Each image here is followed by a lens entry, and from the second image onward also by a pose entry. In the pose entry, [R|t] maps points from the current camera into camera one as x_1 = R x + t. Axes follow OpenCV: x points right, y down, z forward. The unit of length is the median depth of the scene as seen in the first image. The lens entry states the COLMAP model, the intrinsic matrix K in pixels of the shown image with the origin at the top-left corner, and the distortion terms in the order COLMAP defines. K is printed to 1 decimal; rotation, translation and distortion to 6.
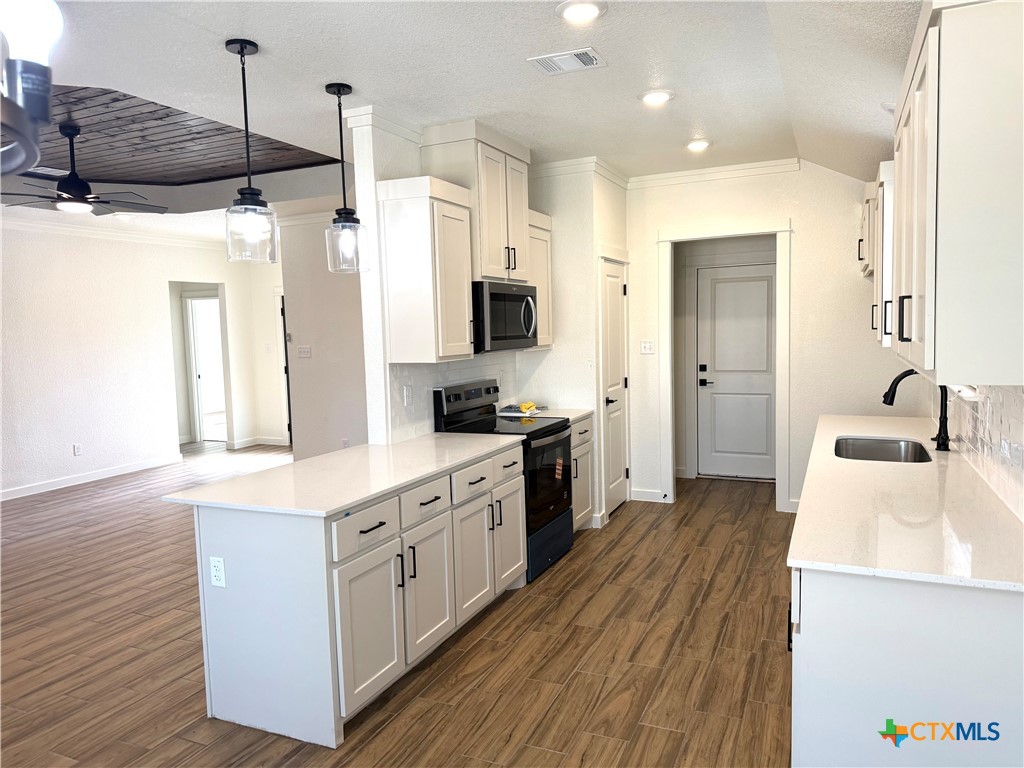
lens RADIAL K [[730.9, 0, 512.0], [0, 730.9, 384.0], [0, 0, 1]] dist [0.002538, -0.021910]
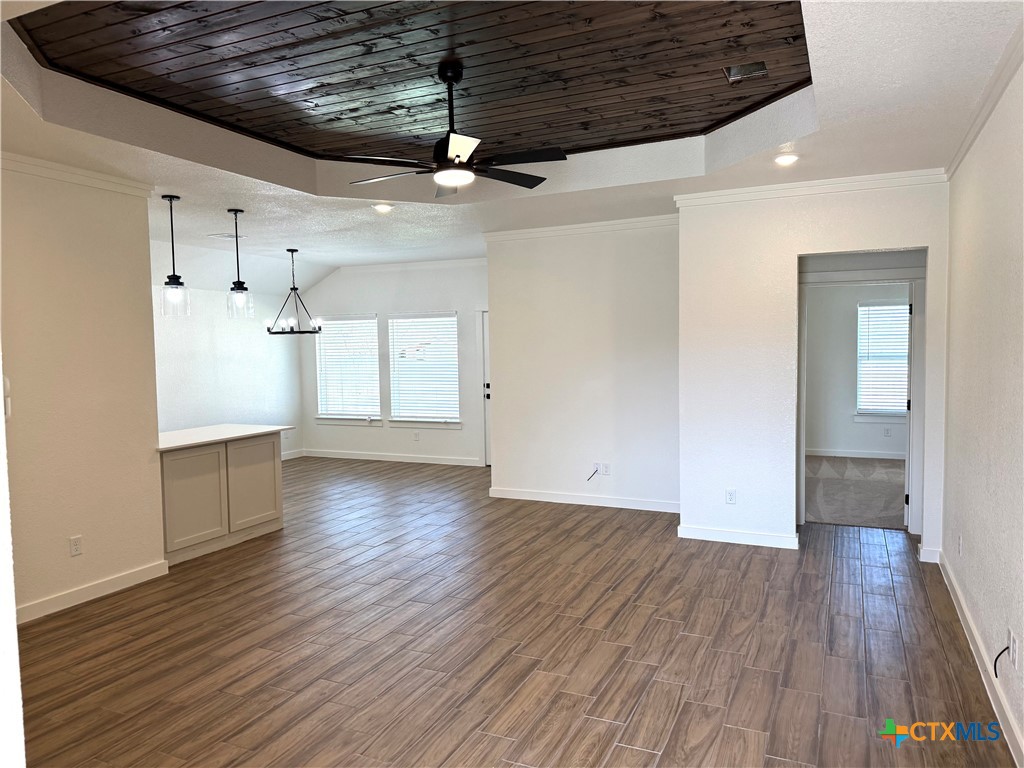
lens RADIAL K [[730.9, 0, 512.0], [0, 730.9, 384.0], [0, 0, 1]] dist [0.002538, -0.021910]
pose [[-0.998844, 0.044227, 0.018856, -0.757136], [0.046375, 0.989744, 0.135116, -0.149655], [-0.012687, 0.135834, -0.990650, 2.015642]]
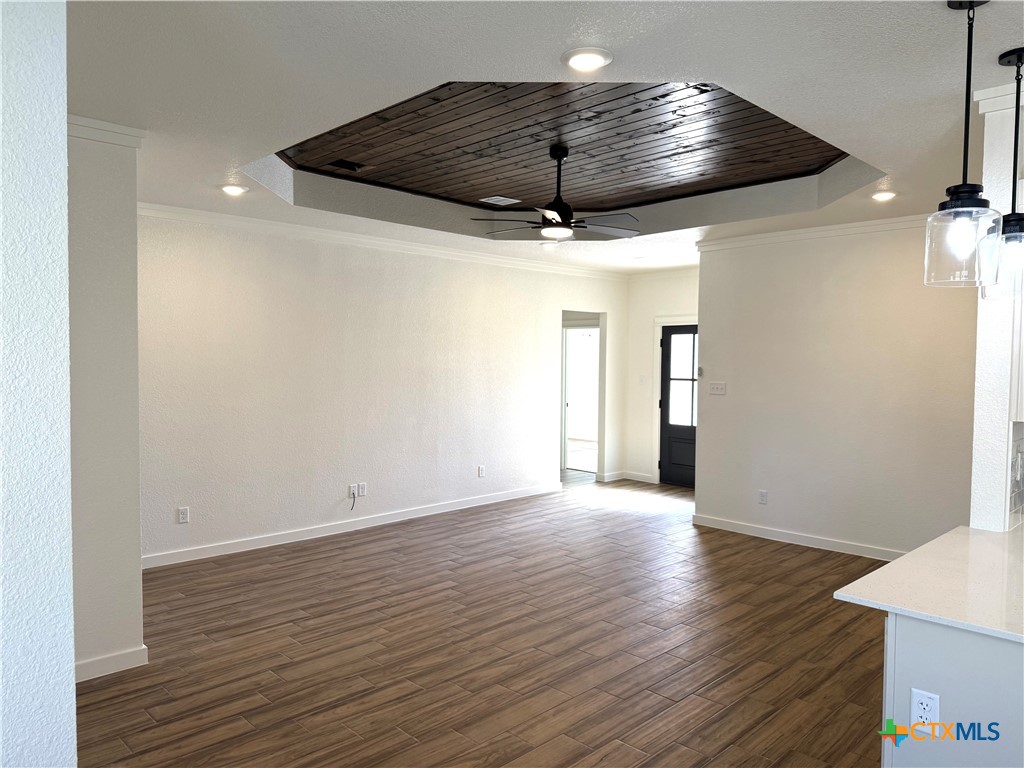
lens RADIAL K [[721.2, 0, 502.7], [0, 721.2, 385.0], [0, 0, 1]] dist [0.069626, -0.108858]
pose [[0.927230, 0.049549, -0.371201, -0.343436], [-0.064150, 0.997573, -0.027082, -0.011206], [0.368958, 0.048924, 0.928157, 0.107059]]
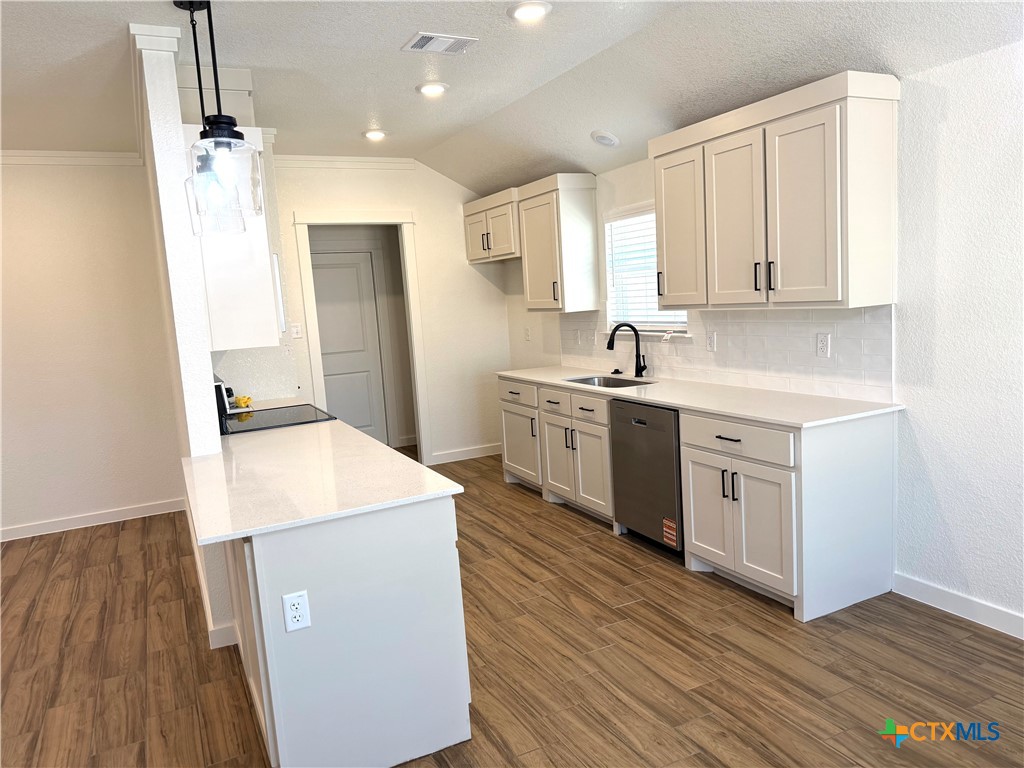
lens RADIAL K [[717.4, 0, 512.0], [0, 717.4, 384.0], [0, 0, 1]] dist [0.005267, -0.008125]
pose [[0.634068, -0.112219, 0.765091, -0.518457], [0.113228, 0.992223, 0.051696, 0.003112], [-0.764942, 0.053851, 0.641844, 0.206274]]
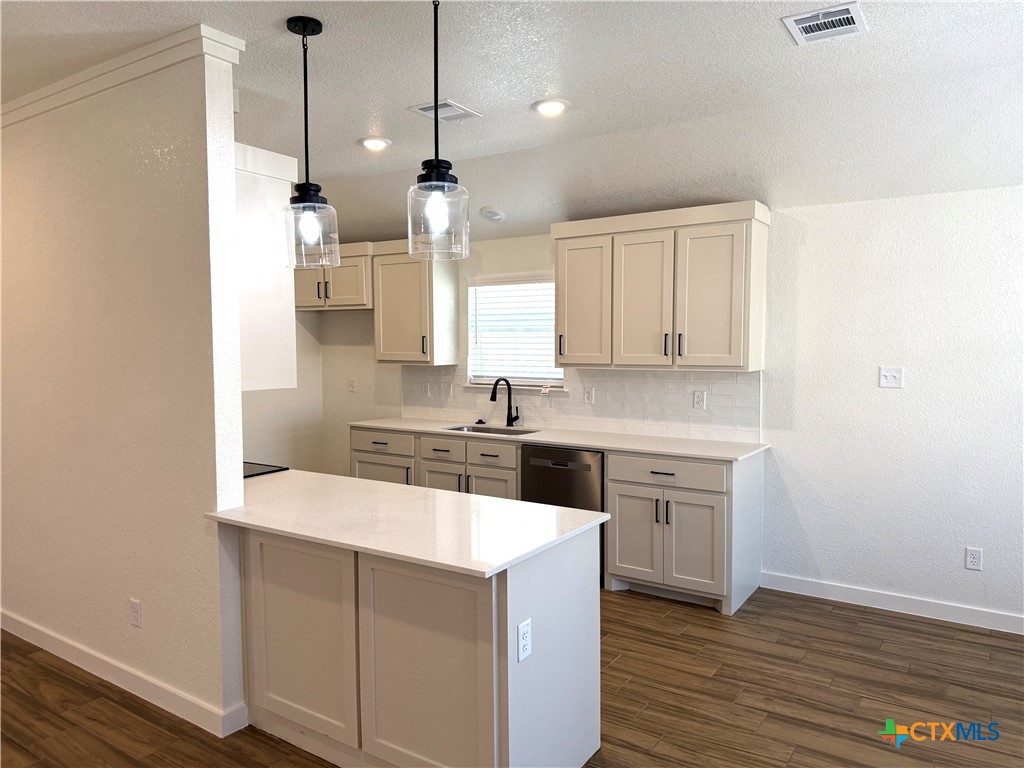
lens RADIAL K [[721.2, 0, 502.7], [0, 721.2, 385.0], [0, 0, 1]] dist [0.069626, -0.108858]
pose [[0.169481, -0.037018, 0.984838, -0.756155], [0.081773, 0.996377, 0.023379, -0.027932], [-0.982135, 0.076571, 0.171894, 0.550504]]
